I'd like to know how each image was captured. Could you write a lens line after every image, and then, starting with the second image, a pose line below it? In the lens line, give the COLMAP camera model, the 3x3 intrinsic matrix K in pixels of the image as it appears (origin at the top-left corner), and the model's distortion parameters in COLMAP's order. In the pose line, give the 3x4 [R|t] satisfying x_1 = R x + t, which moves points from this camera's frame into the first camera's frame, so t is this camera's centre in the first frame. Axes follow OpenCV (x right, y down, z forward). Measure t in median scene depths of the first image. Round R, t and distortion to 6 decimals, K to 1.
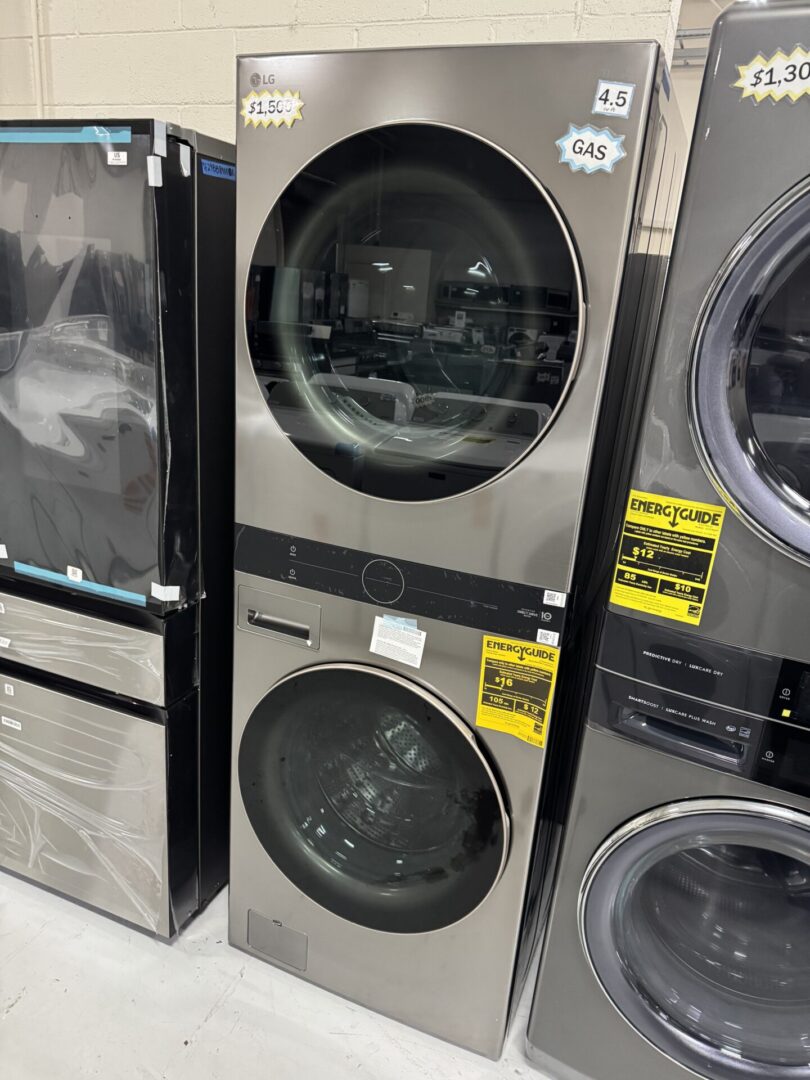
lens RADIAL K [[770.0, 0, 401.6], [0, 770.0, 538.6], [0, 0, 1]] dist [0.037154, -0.047881]
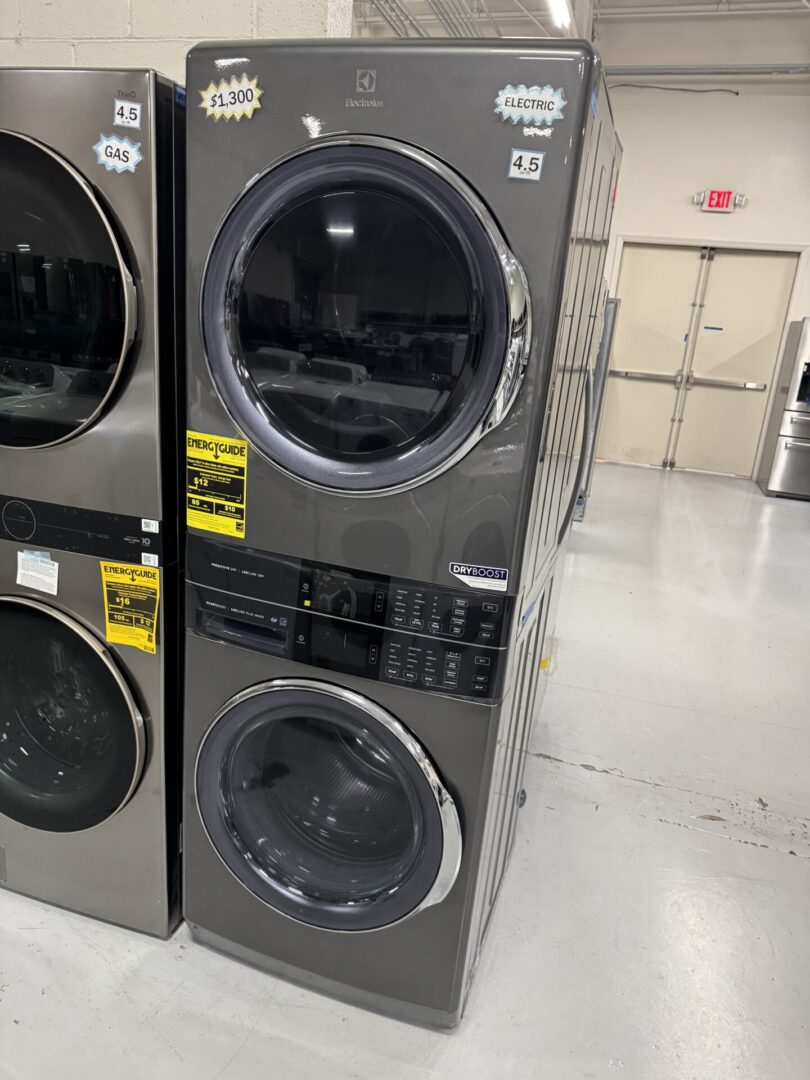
lens RADIAL K [[770.0, 0, 410.1], [0, 770.0, 544.7], [0, 0, 1]] dist [0.037154, -0.047881]
pose [[0.993427, -0.029409, 0.110629, 0.494361], [0.029848, 0.999552, -0.002312, 0.128561], [-0.110512, 0.005599, 0.993859, -0.258390]]
